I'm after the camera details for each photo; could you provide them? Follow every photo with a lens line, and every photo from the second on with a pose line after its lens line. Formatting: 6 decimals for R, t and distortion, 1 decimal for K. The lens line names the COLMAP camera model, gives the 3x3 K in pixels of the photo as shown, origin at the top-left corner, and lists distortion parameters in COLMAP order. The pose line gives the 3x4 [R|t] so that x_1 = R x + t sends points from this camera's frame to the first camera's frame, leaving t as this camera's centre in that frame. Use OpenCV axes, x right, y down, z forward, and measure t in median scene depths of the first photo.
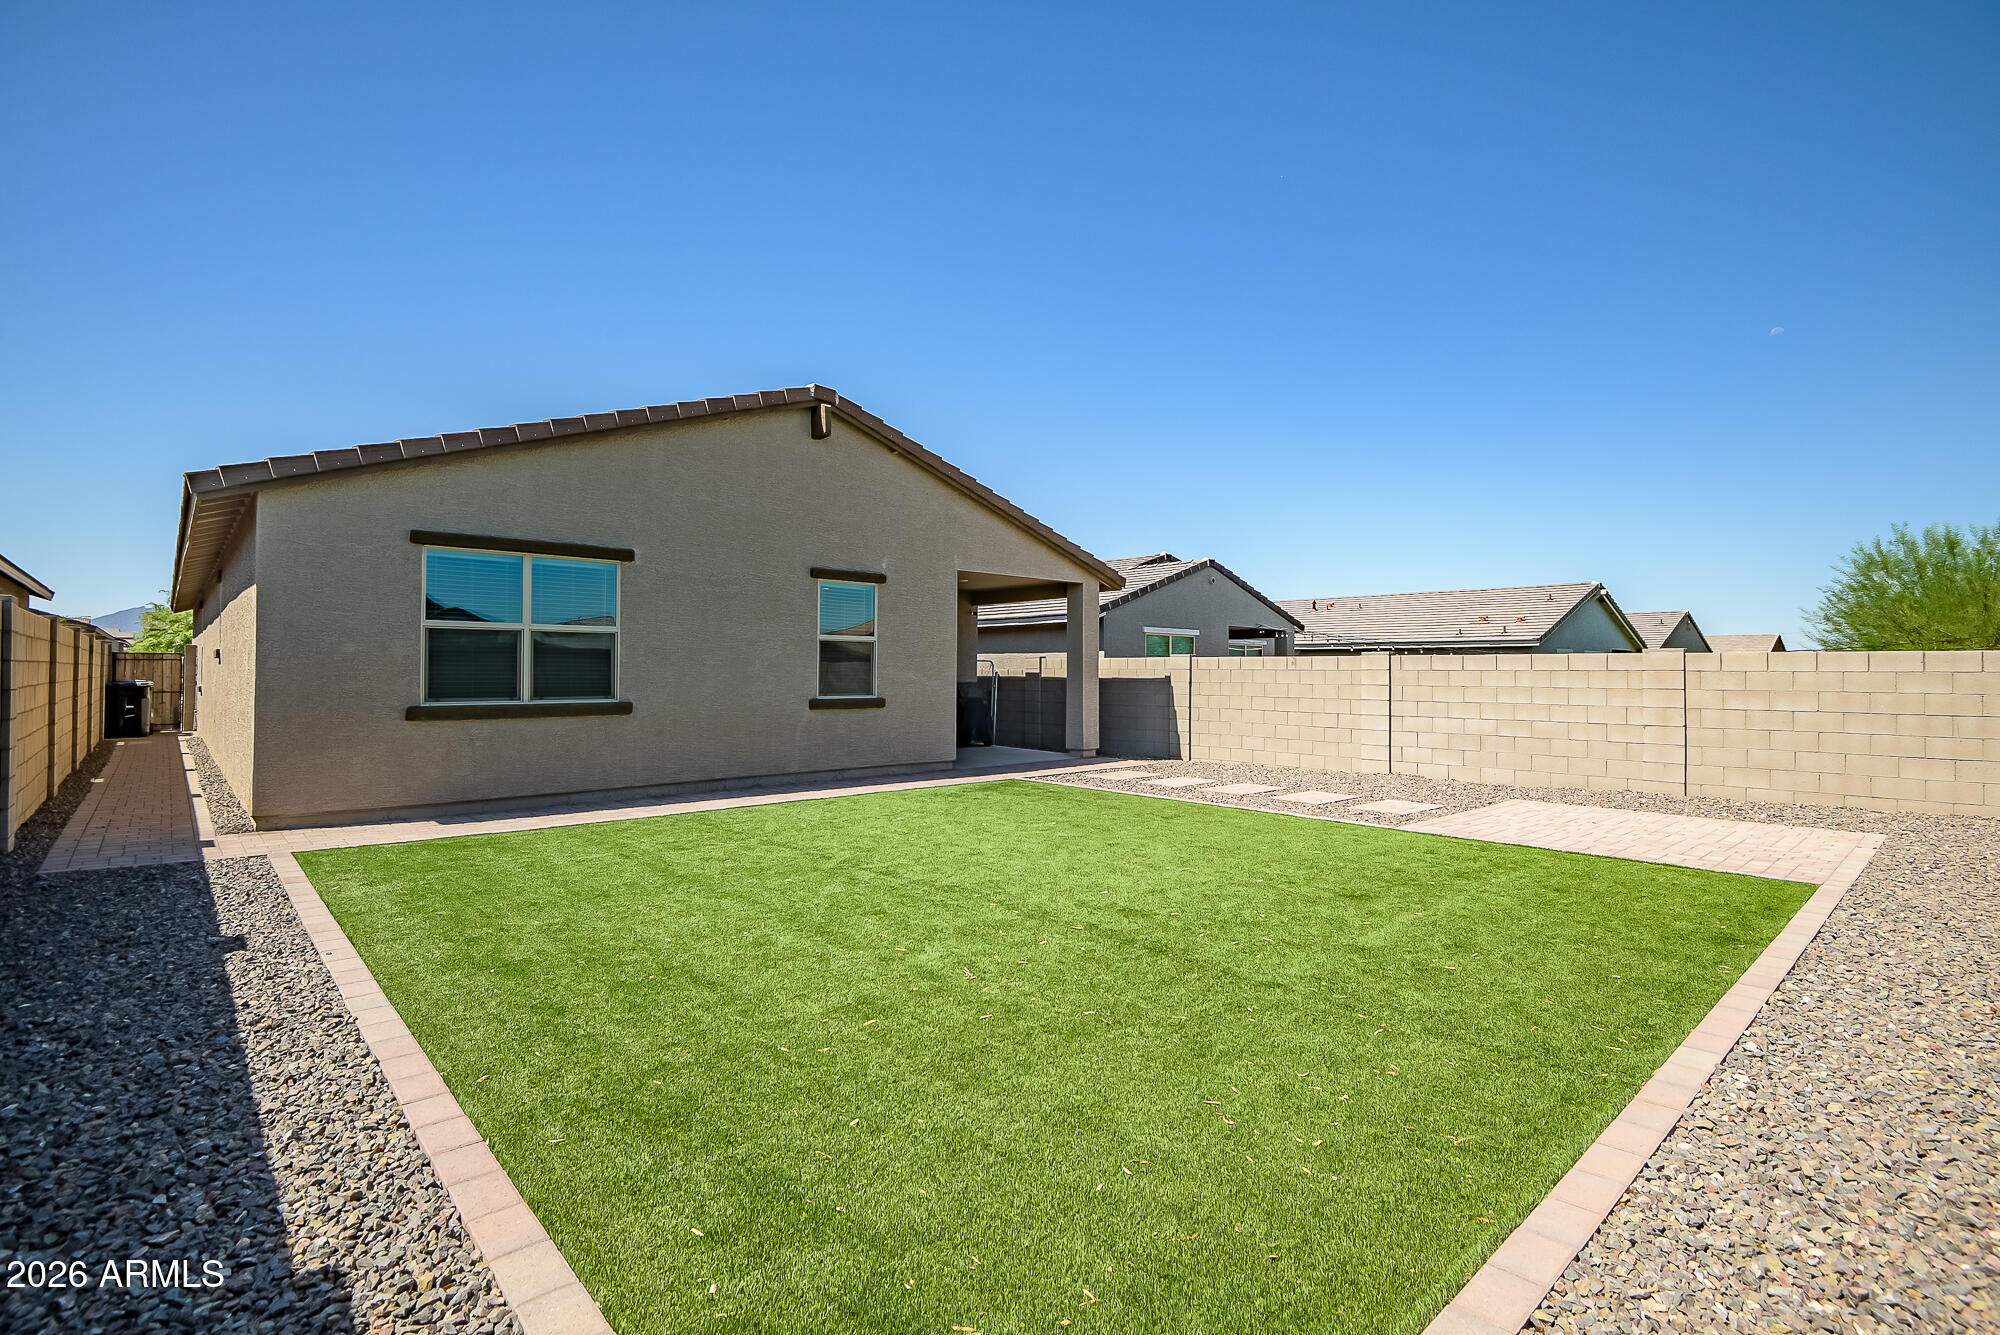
lens RADIAL K [[916.3, 0, 992.6], [0, 916.3, 668.7], [0, 0, 1]] dist [0.000102, -0.000039]
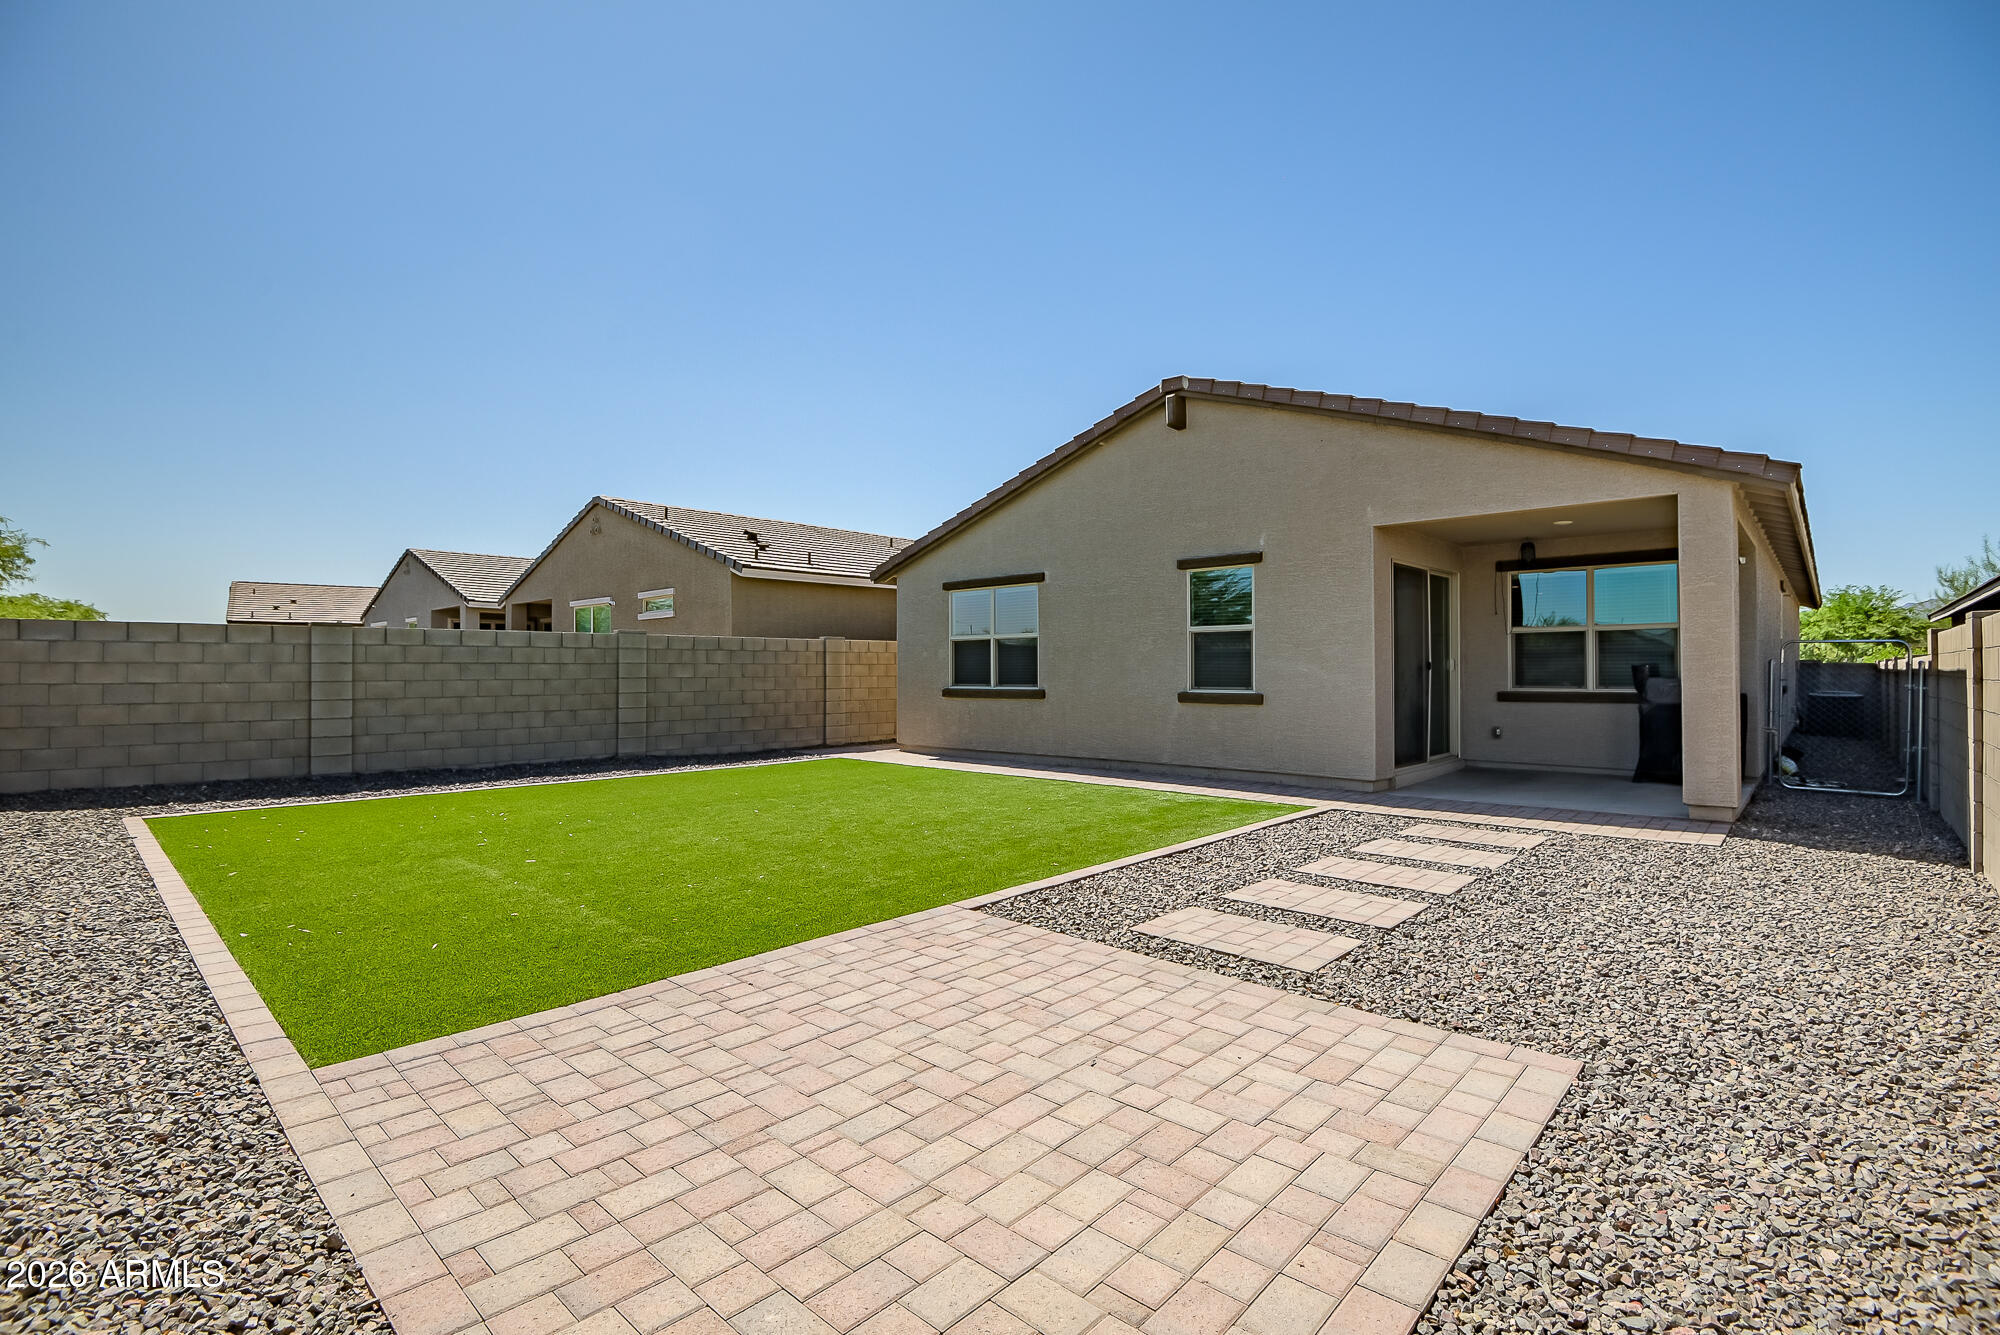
lens RADIAL K [[916.3, 0, 991.8], [0, 916.3, 669.6], [0, 0, 1]] dist [0.000102, -0.000039]
pose [[0.082582, -0.001900, -0.996582, 0.781643], [0.011950, 0.999928, -0.000916, 0.007063], [0.996513, -0.011833, 0.082599, 0.715512]]
